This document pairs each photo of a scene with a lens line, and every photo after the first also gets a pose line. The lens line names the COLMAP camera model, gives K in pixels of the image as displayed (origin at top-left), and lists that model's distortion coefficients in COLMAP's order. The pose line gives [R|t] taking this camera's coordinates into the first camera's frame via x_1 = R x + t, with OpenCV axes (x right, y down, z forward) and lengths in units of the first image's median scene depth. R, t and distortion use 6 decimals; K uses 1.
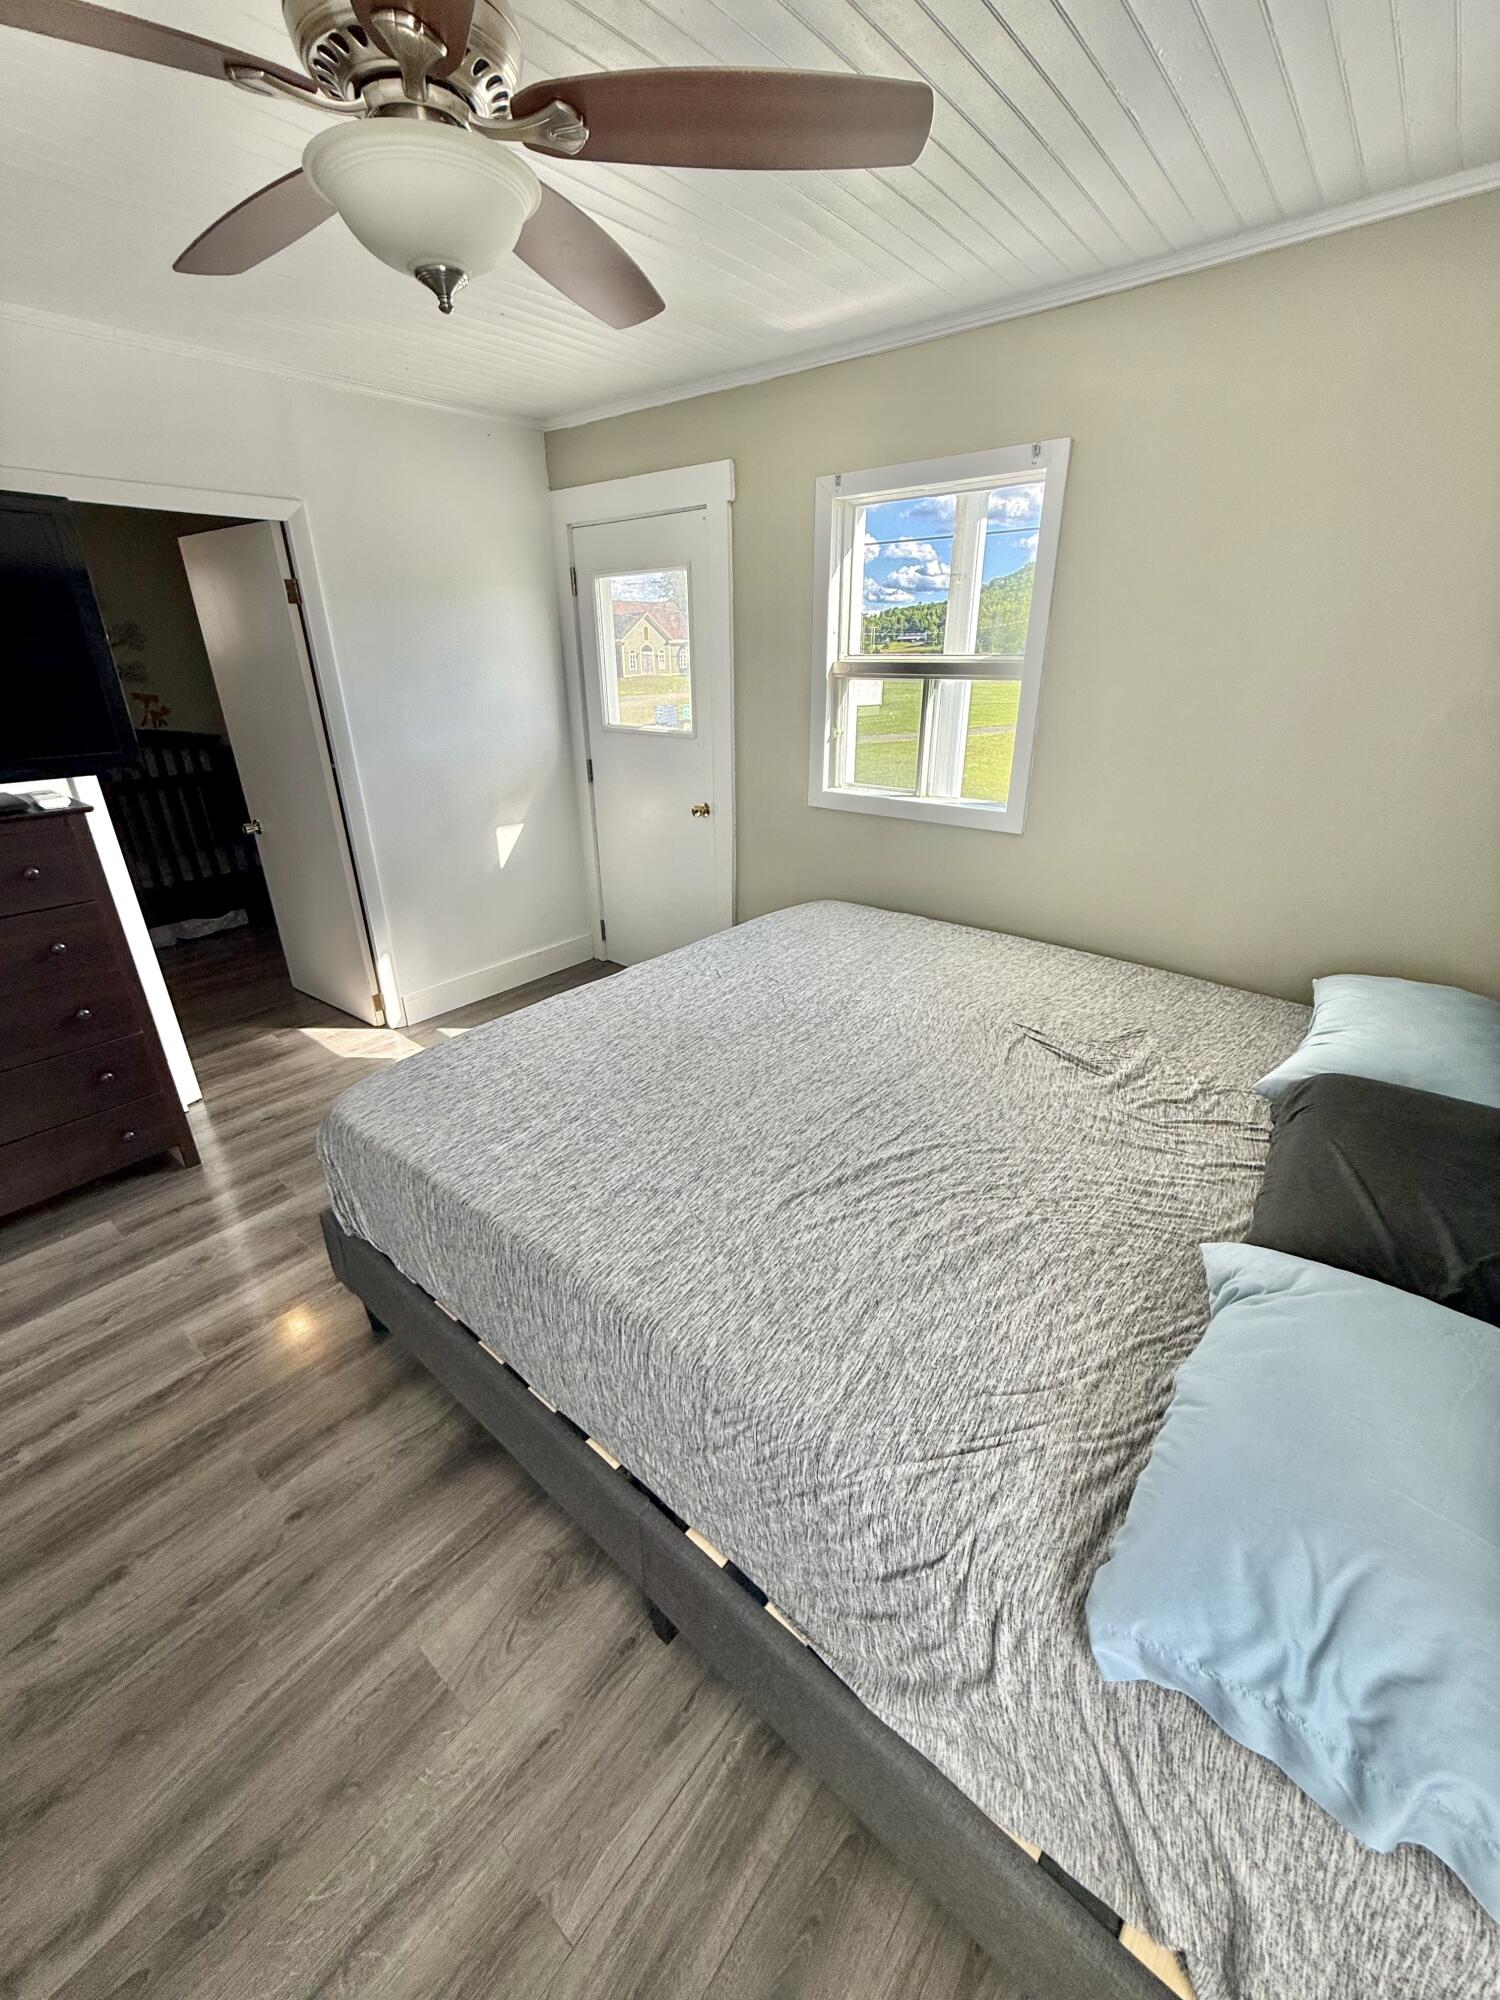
lens RADIAL K [[792.7, 0, 750.7], [0, 792.7, 1002.1], [0, 0, 1]] dist [0.000457, -0.000125]
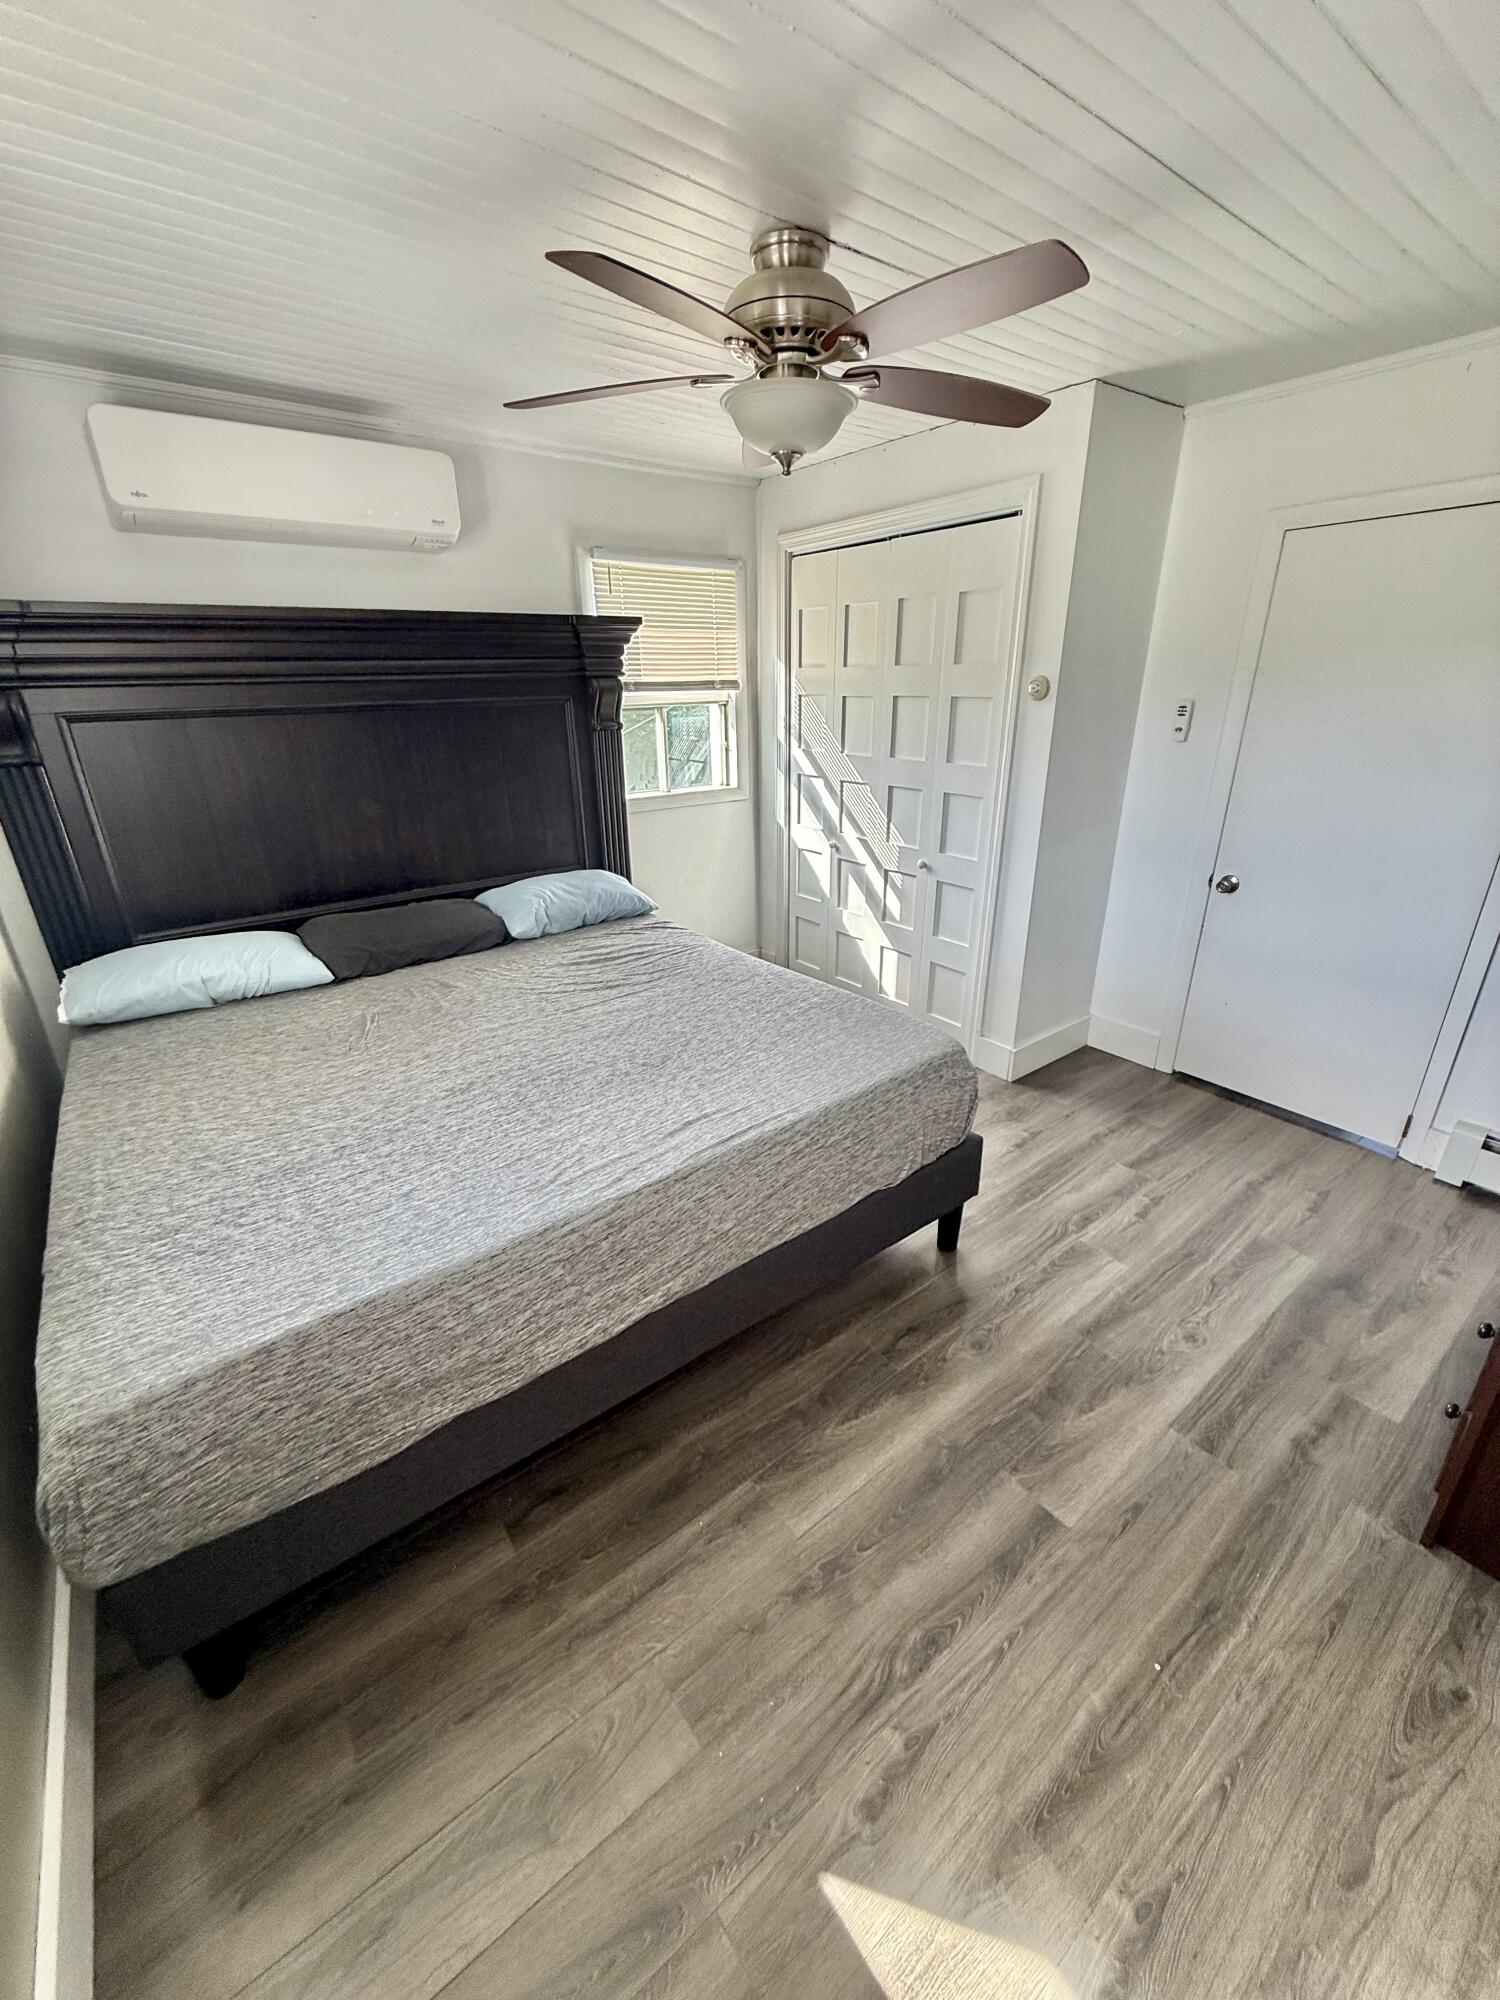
lens RADIAL K [[792.7, 0, 750.7], [0, 792.7, 1002.1], [0, 0, 1]] dist [0.000457, -0.000125]
pose [[-0.971165, -0.070087, 0.227873, -0.410067], [0.116679, 0.693792, 0.710661, -0.697780], [-0.207904, 0.716757, -0.665609, 1.543431]]
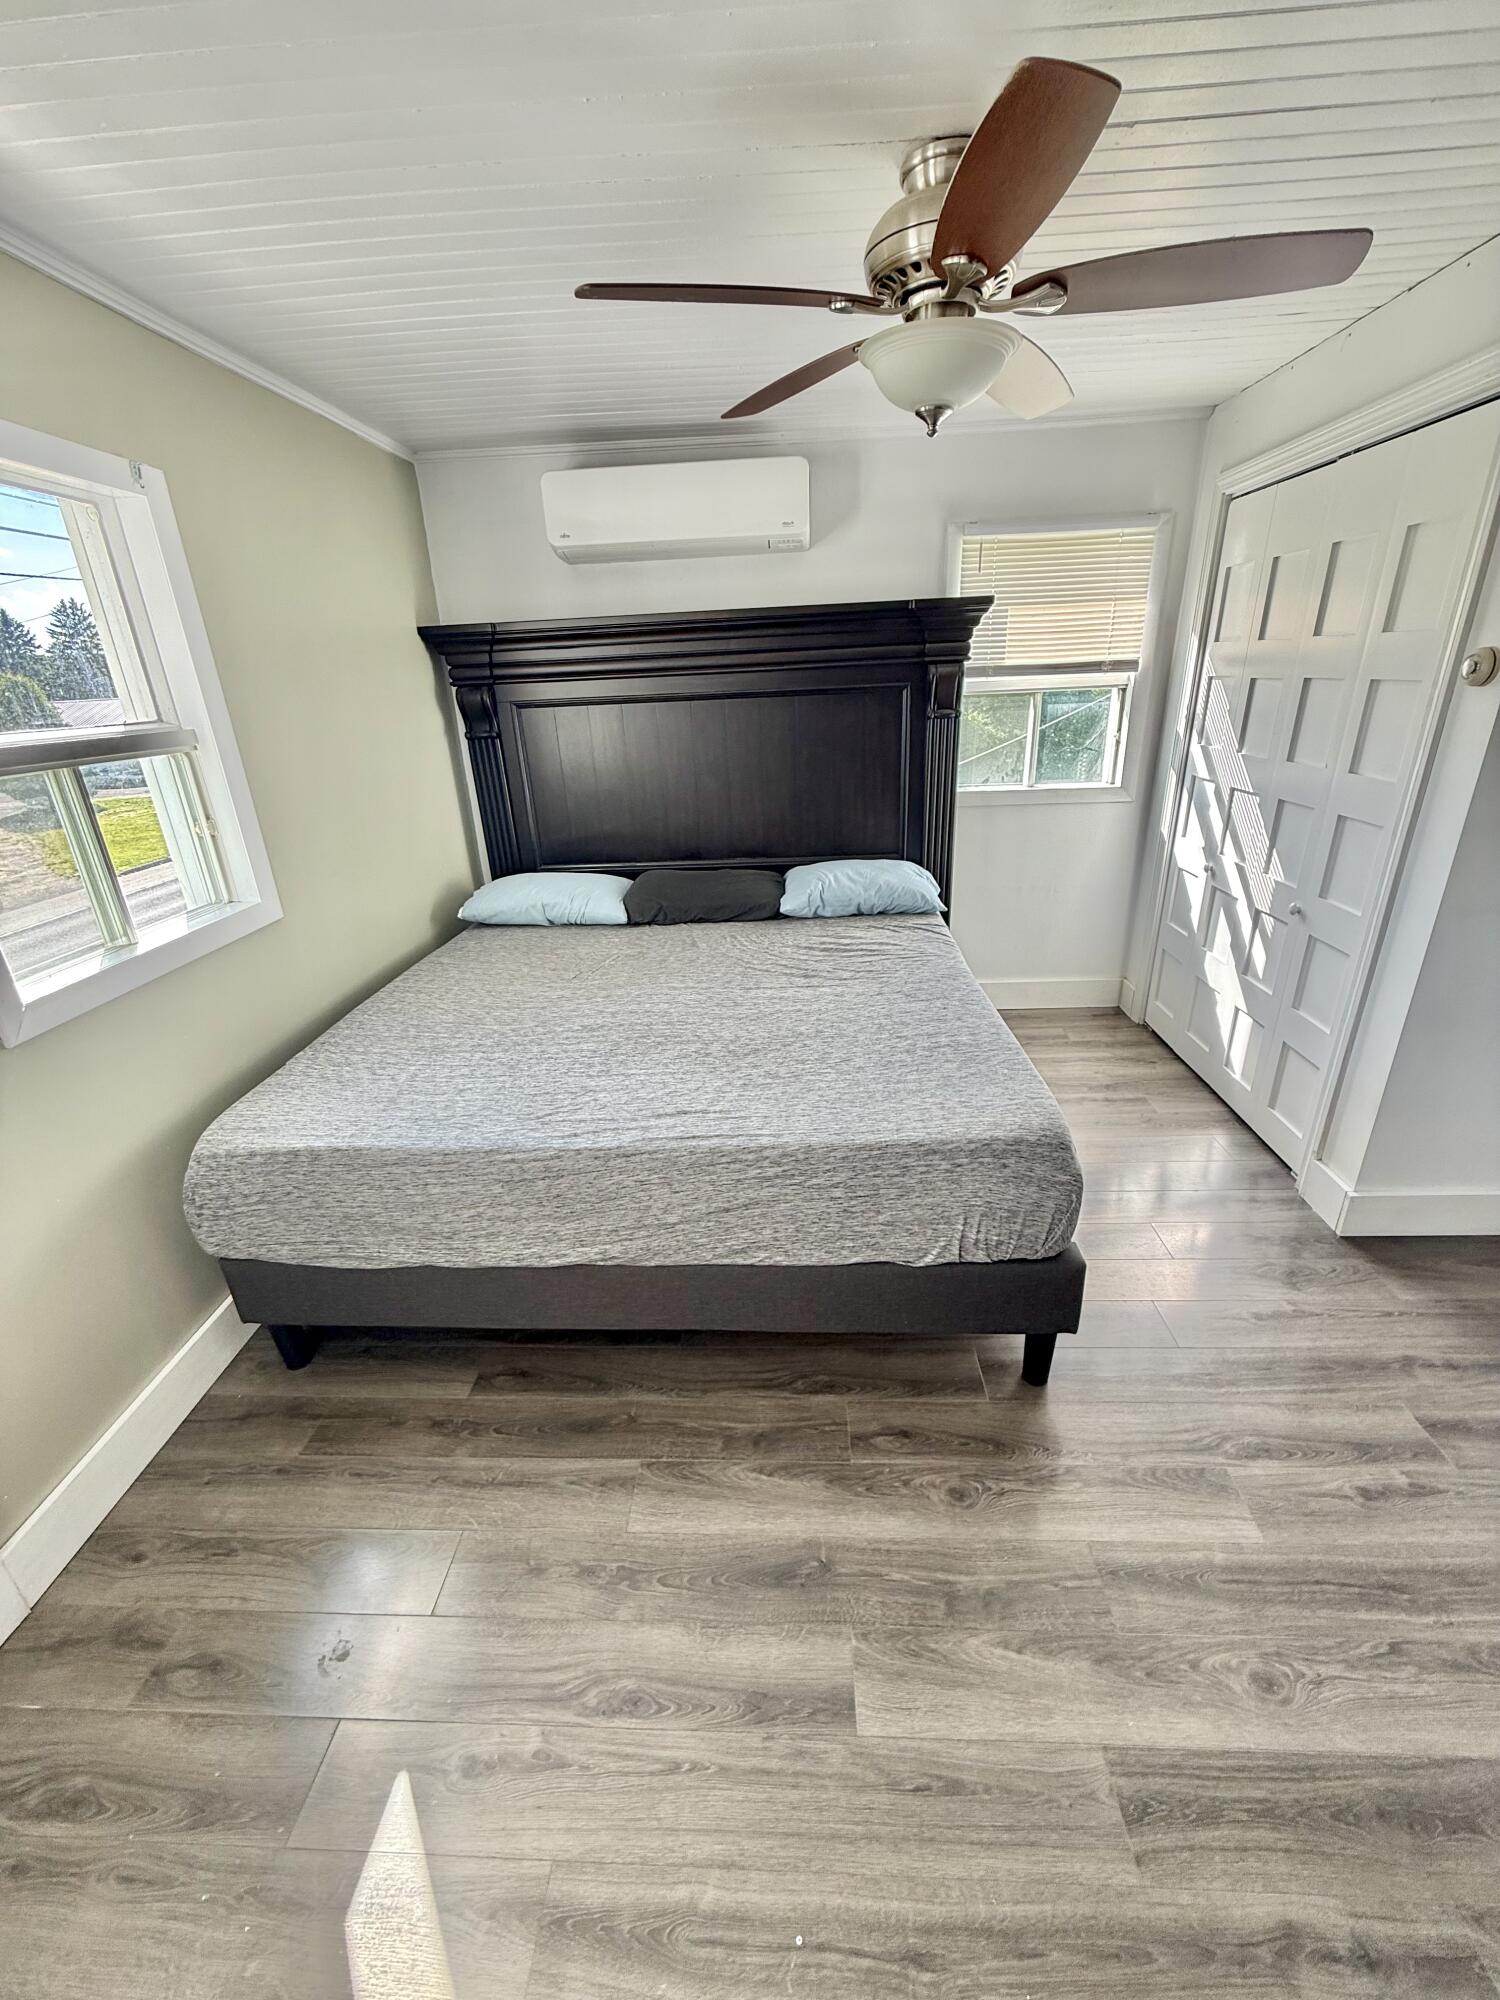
lens RADIAL K [[792.7, 0, 750.7], [0, 792.7, 1002.1], [0, 0, 1]] dist [0.000457, -0.000125]
pose [[-0.590097, -0.281710, 0.756587, -0.828287], [0.369544, 0.738954, 0.563369, -0.567071], [-0.717790, 0.612035, -0.331950, 1.249336]]
